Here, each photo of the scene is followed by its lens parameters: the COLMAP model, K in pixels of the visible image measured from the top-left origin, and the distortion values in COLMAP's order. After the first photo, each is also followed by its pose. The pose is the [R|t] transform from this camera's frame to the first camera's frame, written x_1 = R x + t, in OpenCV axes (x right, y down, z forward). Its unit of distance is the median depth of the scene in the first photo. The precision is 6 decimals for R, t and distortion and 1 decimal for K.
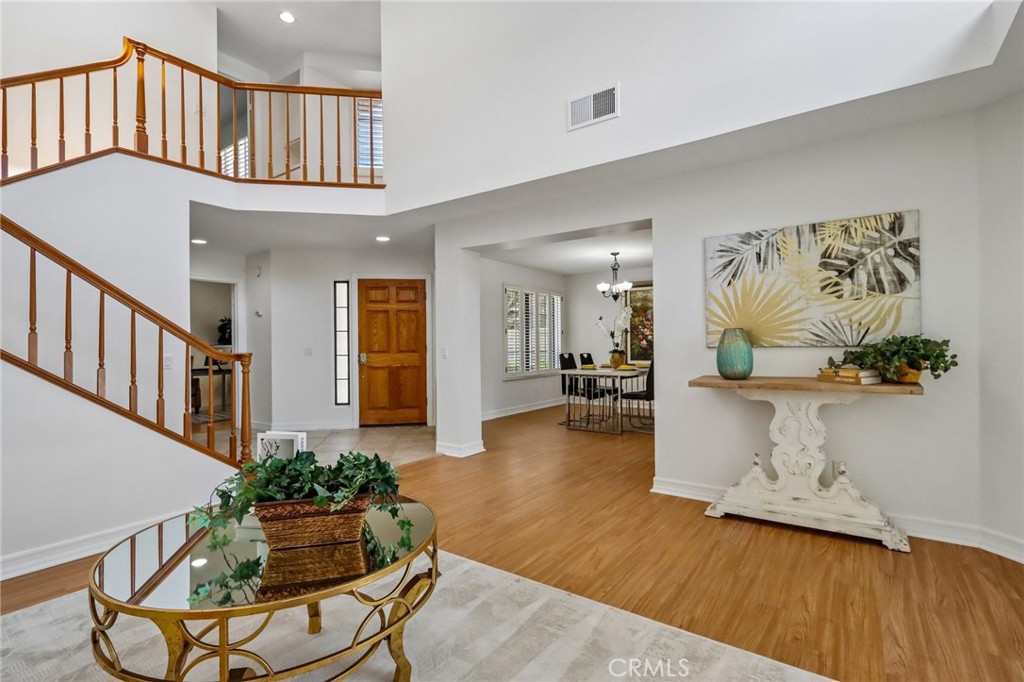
lens RADIAL K [[488.8, 0, 509.3], [0, 488.8, 342.0], [0, 0, 1]] dist [-0.002179, -0.000014]
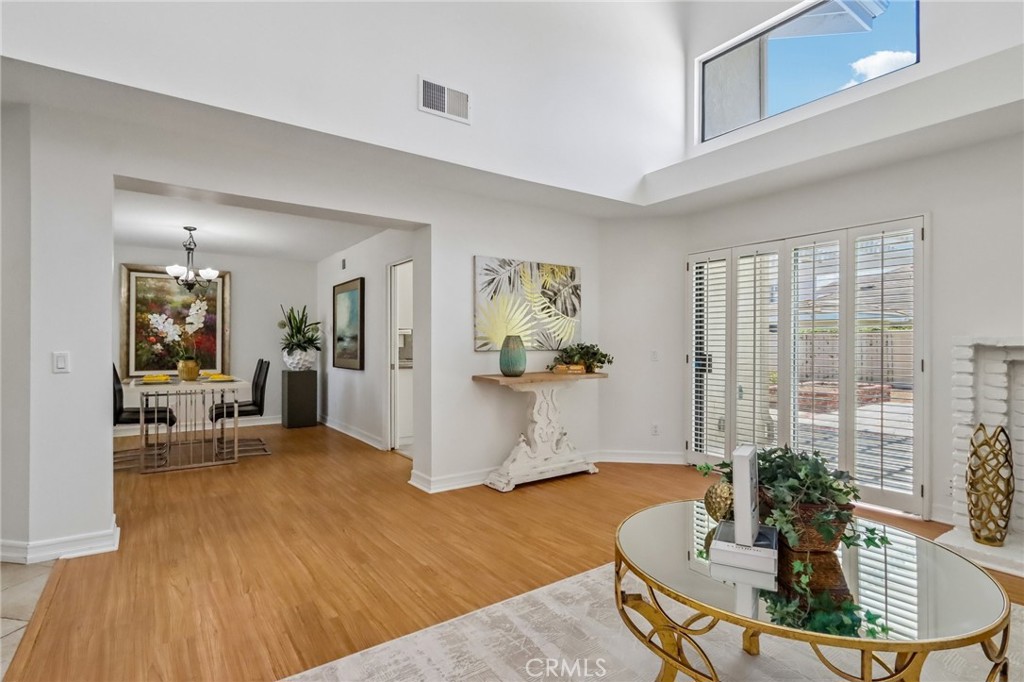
lens RADIAL K [[508.3, 0, 513.3], [0, 508.3, 344.6], [0, 0, 1]] dist [-0.003915, 0.000178]
pose [[0.313408, 0.012597, 0.949535, -0.778265], [-0.005250, 0.999920, -0.011533, 0.010266], [-0.949604, -0.001371, 0.313449, 0.599337]]
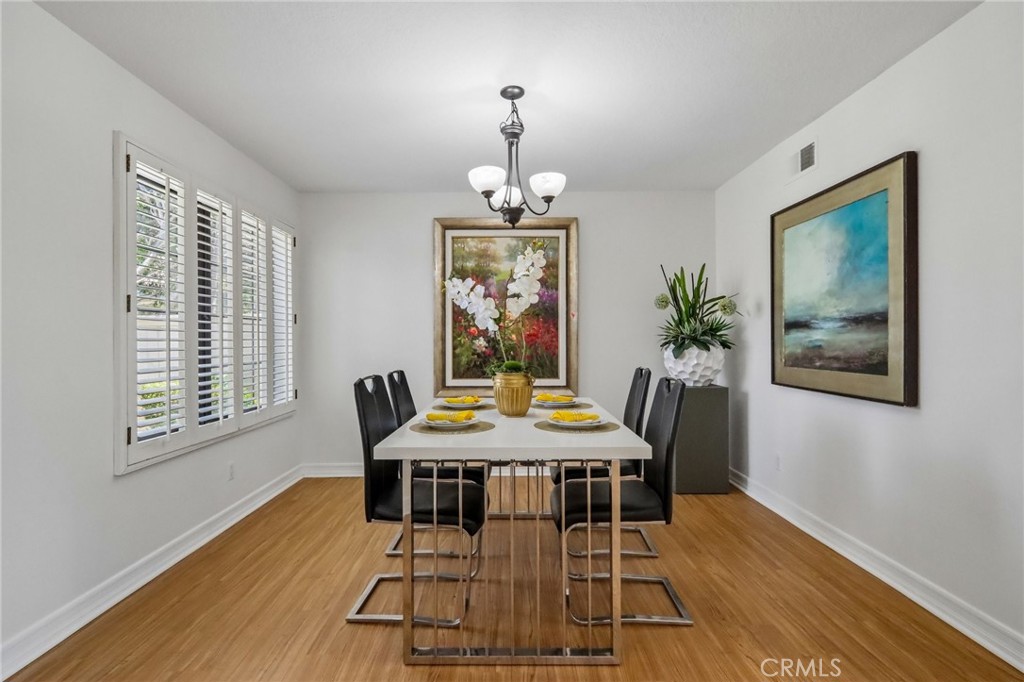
lens RADIAL K [[488.8, 0, 502.4], [0, 488.8, 338.3], [0, 0, 1]] dist [-0.002179, -0.000014]
pose [[0.813323, 0.005992, 0.581782, 0.014059], [-0.003509, 0.999979, -0.005394, -0.000966], [-0.581802, 0.002345, 0.813327, 1.522746]]
